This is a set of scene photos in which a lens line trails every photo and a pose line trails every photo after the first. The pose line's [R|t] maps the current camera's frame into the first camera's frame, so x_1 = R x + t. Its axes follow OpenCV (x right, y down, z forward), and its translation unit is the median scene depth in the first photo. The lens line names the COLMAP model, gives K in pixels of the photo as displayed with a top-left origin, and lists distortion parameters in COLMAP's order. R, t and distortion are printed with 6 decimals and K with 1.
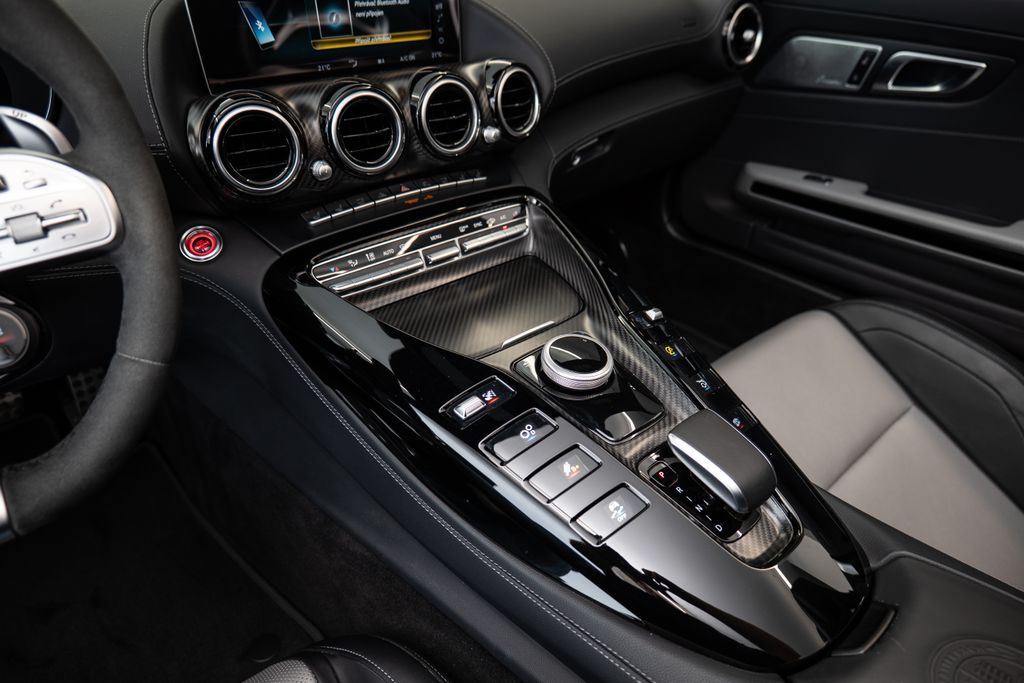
lens RADIAL K [[640.1, 0, 509.7], [0, 640.1, 370.4], [0, 0, 1]] dist [-0.042682, 0.028421]
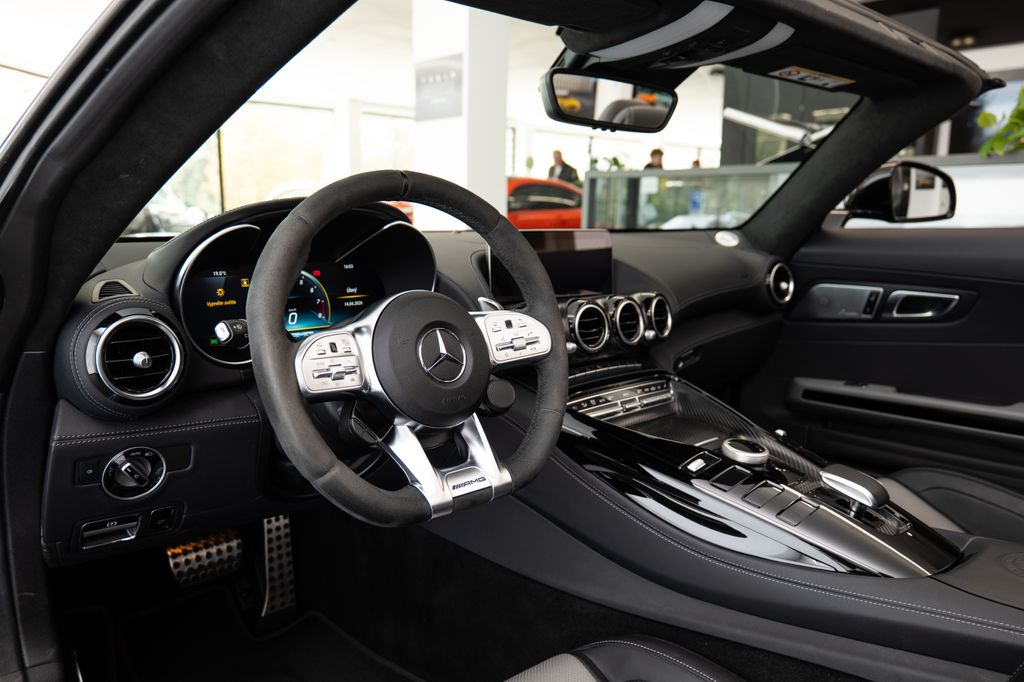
lens RADIAL K [[751.5, 0, 512.0], [0, 751.5, 341.0], [0, 0, 1]] dist [0.004163, -0.004246]
pose [[0.999211, -0.012874, 0.037559, -0.367042], [0.027754, 0.902954, -0.428840, 0.354404], [-0.028393, 0.429544, 0.902600, -0.537680]]
